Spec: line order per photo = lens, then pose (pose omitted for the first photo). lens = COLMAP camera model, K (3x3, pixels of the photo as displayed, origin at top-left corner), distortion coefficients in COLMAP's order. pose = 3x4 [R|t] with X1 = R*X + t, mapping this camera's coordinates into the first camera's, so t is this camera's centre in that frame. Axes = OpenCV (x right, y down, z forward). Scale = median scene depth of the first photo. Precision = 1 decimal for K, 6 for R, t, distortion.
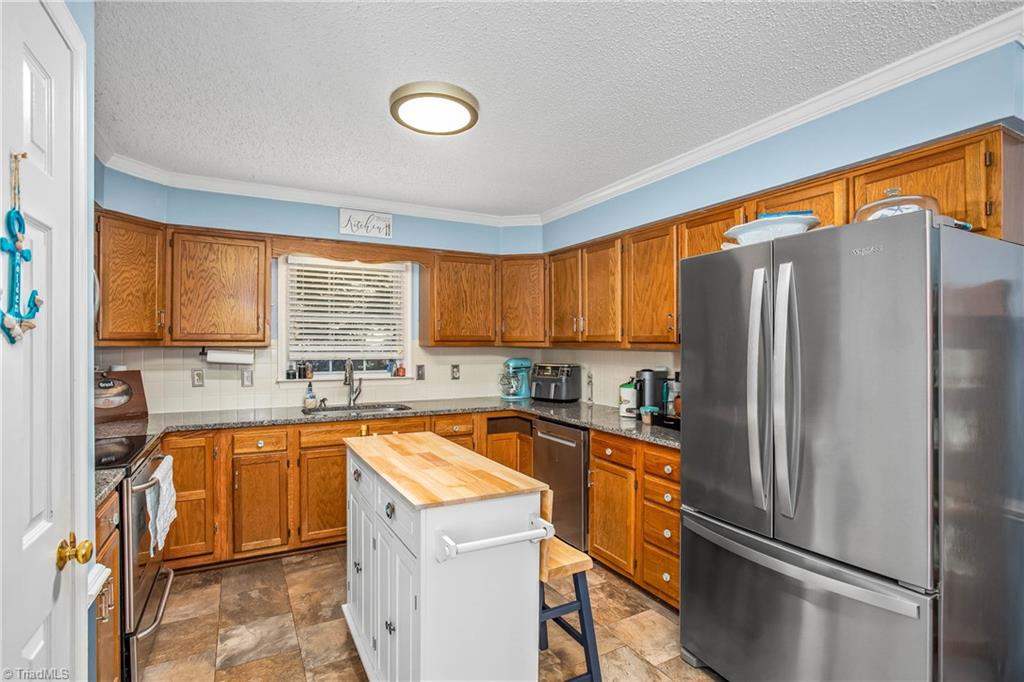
lens RADIAL K [[502.8, 0, 512.0], [0, 502.8, 341.0], [0, 0, 1]] dist [-0.015528, 0.000033]
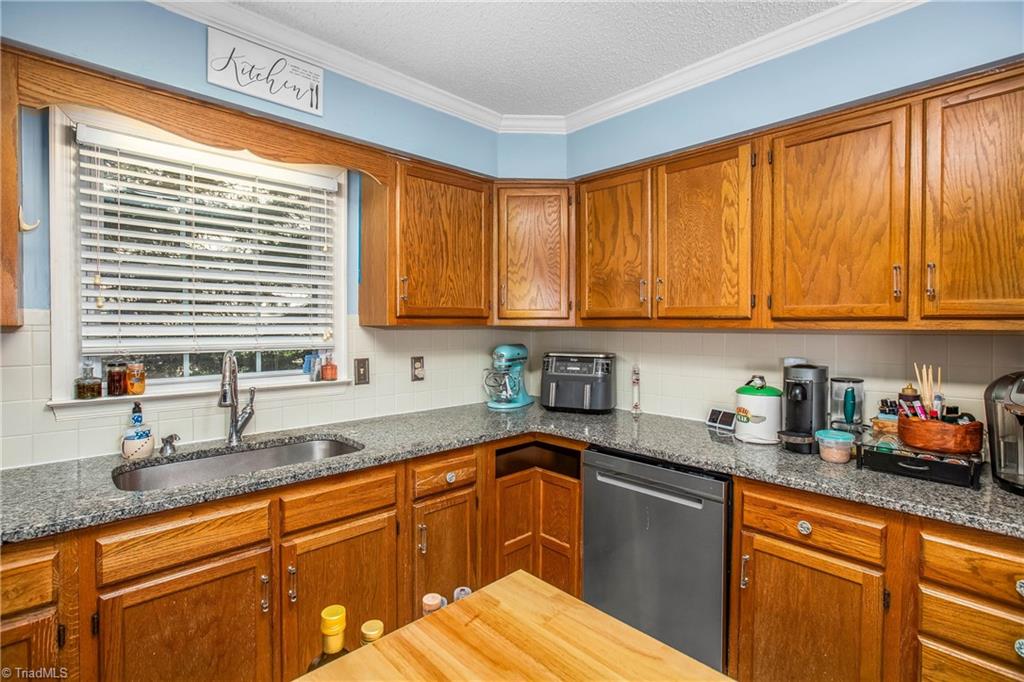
lens RADIAL K [[484.5, 0, 518.3], [0, 484.5, 324.6], [0, 0, 1]] dist [-0.015327, 0.000610]
pose [[0.965008, -0.000455, 0.262221, -0.165127], [-0.001066, 0.999983, 0.005656, 0.005795], [-0.262219, -0.005738, 0.964991, 0.445077]]
